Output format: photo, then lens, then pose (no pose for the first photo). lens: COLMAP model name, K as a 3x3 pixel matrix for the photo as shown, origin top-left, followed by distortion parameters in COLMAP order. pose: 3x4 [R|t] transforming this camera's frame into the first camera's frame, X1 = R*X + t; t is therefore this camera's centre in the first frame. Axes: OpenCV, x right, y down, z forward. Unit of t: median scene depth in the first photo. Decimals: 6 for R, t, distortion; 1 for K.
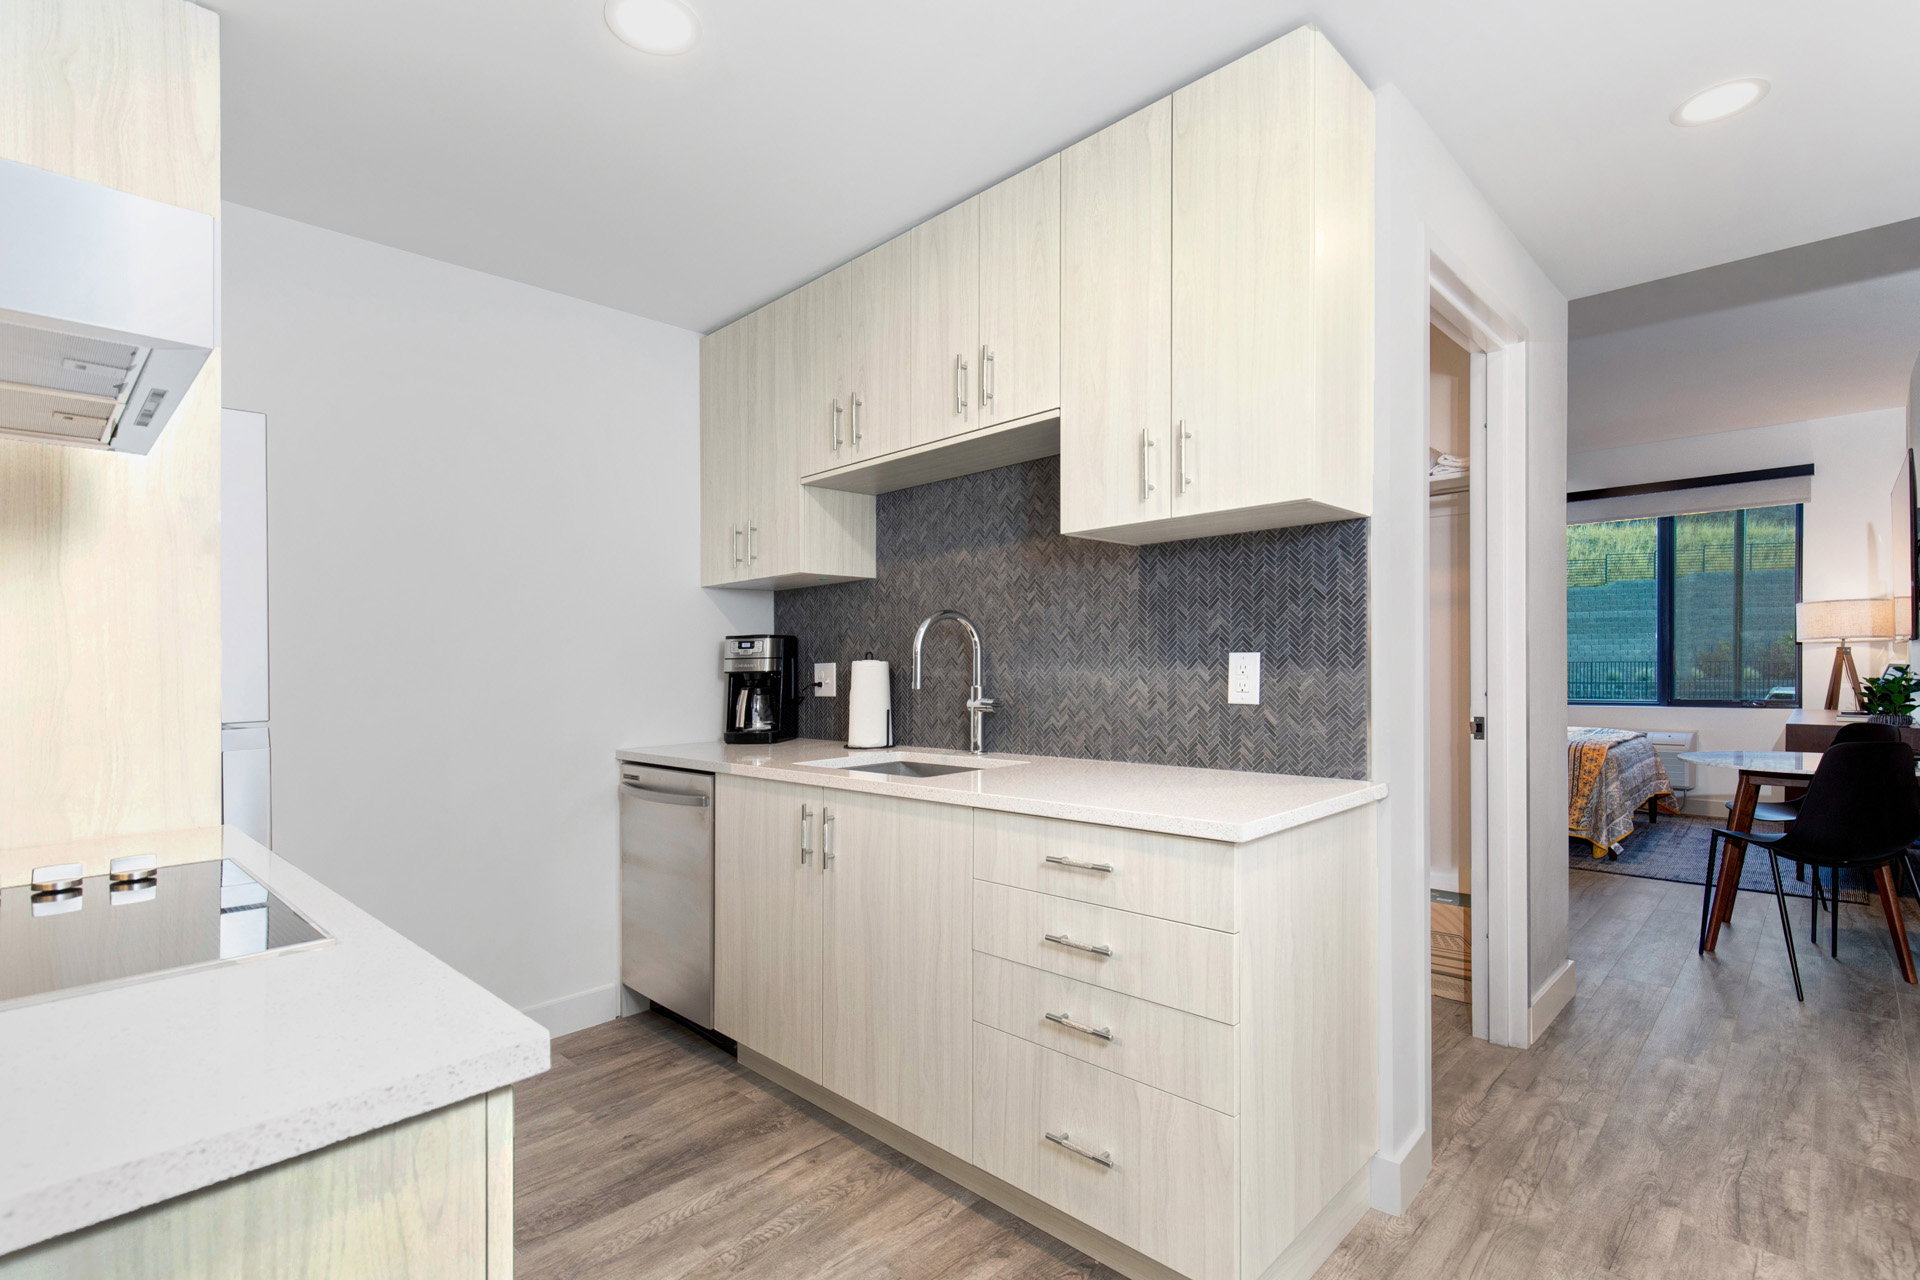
lens RADIAL K [[907.6, 0, 965.0], [0, 907.6, 657.3], [0, 0, 1]] dist [-0.001353, -0.000256]
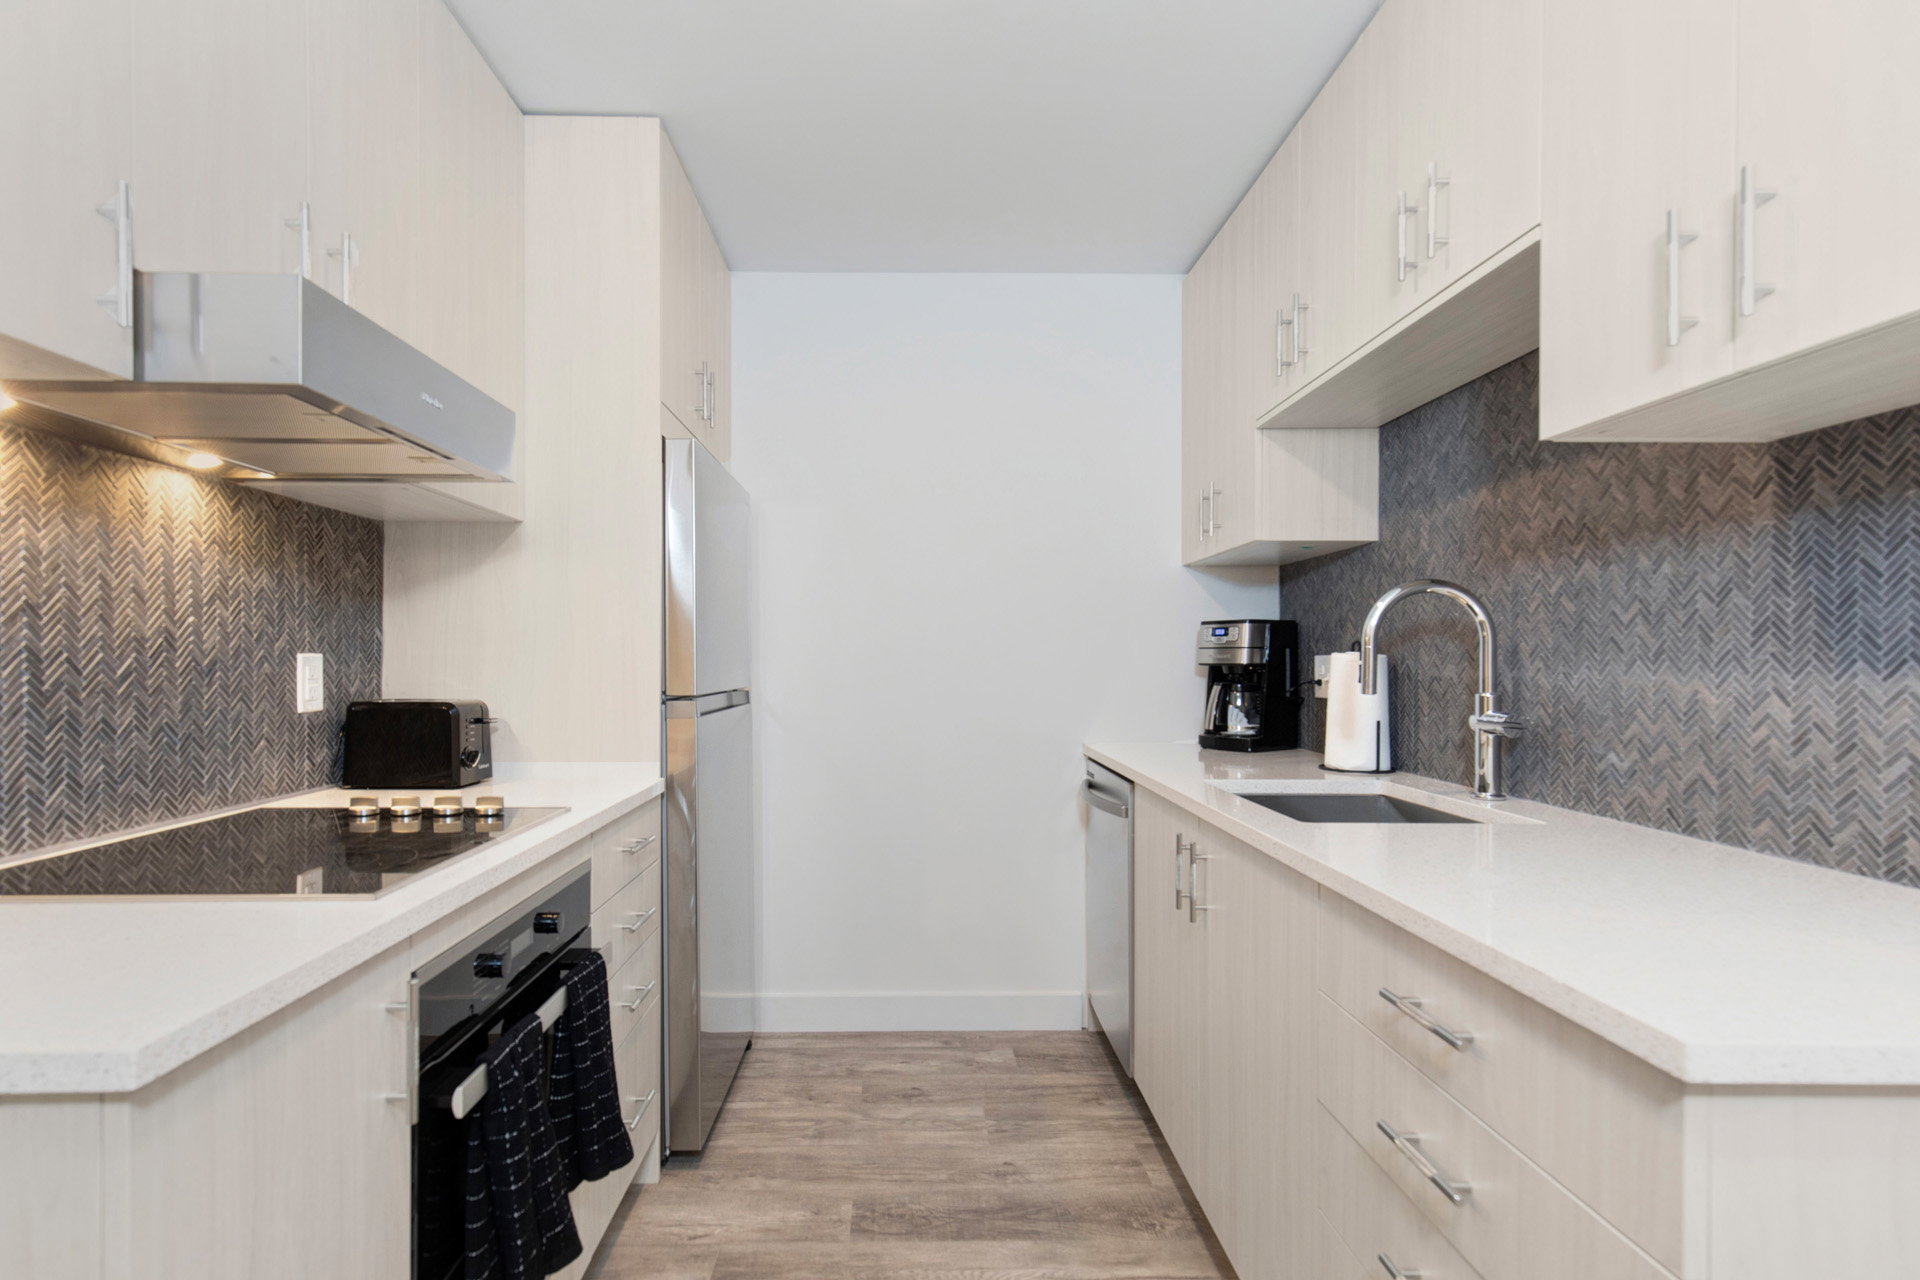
lens RADIAL K [[923.1, 0, 895.1], [0, 923.1, 641.3], [0, 0, 1]] dist [0.000055, -0.000966]
pose [[0.691783, 0.005609, -0.722084, 0.206349], [-0.008236, 0.999966, -0.000124, -0.002821], [0.722058, 0.006033, 0.691806, 0.240994]]
